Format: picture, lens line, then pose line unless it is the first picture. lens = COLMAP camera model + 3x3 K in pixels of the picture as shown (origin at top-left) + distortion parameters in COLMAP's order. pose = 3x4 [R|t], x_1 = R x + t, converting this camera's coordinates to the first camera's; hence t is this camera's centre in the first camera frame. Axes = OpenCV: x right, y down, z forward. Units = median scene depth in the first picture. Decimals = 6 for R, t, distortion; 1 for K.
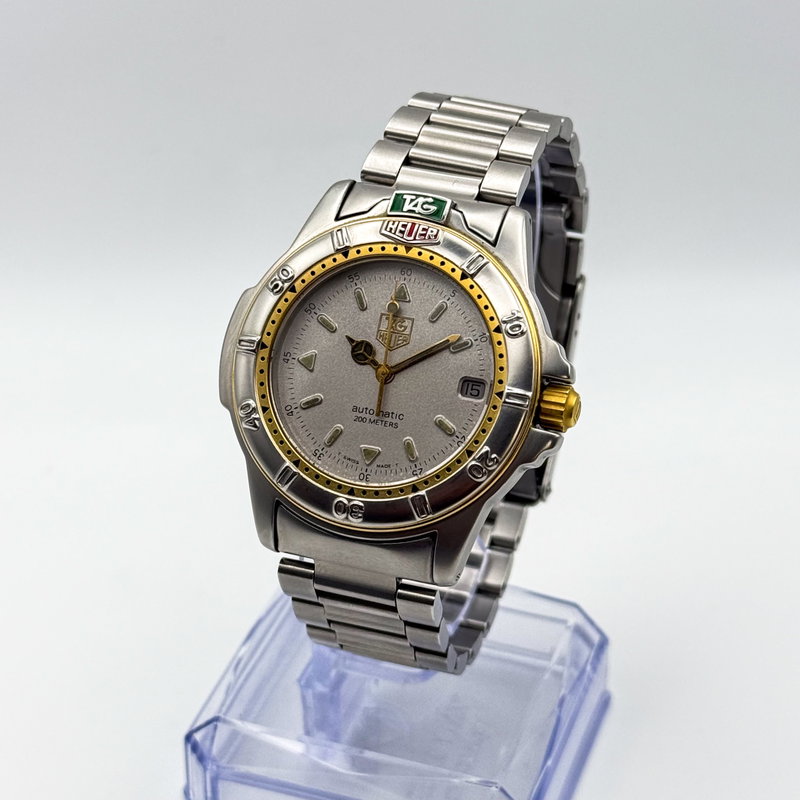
lens RADIAL K [[2099.6, 0, 400.0], [0, 2099.6, 400.0], [0, 0, 1]] dist [0.003917, 0.627107]
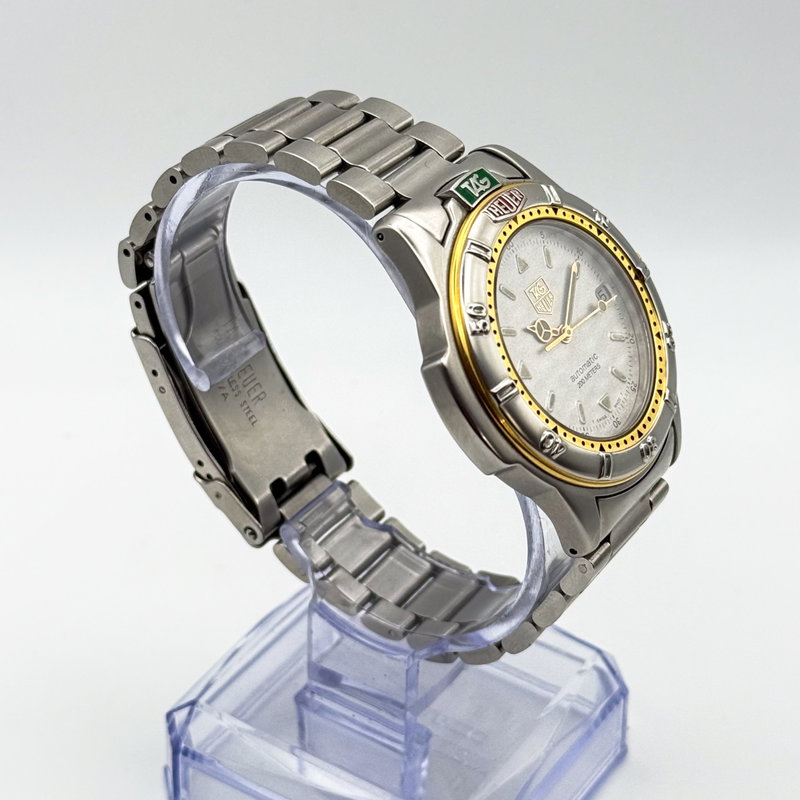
lens RADIAL K [[2099.6, 0, 400.0], [0, 2099.6, 400.0], [0, 0, 1]] dist [0.003917, 0.627107]
pose [[0.246033, -0.545923, 0.800897, -0.845238], [0.516400, 0.773088, 0.368330, -0.397392], [-0.820243, 0.322962, 0.472119, 0.602682]]
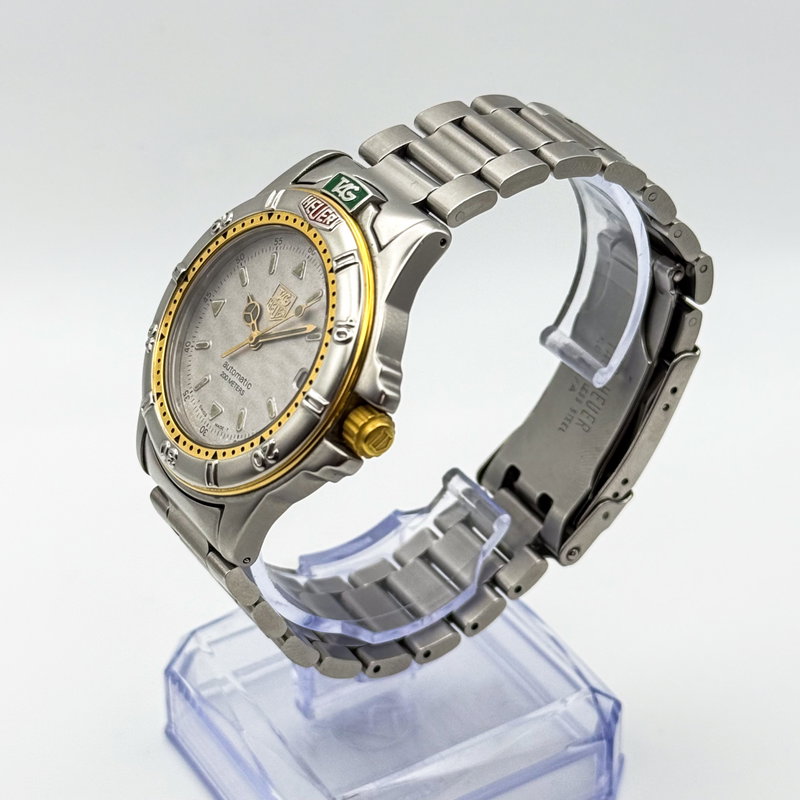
lens RADIAL K [[2099.6, 0, 400.0], [0, 2099.6, 400.0], [0, 0, 1]] dist [0.003917, 0.627107]
pose [[0.769332, 0.333519, -0.544879, 0.592008], [-0.329937, 0.937785, 0.108167, -0.115787], [0.547055, 0.096559, 0.831509, 0.218827]]
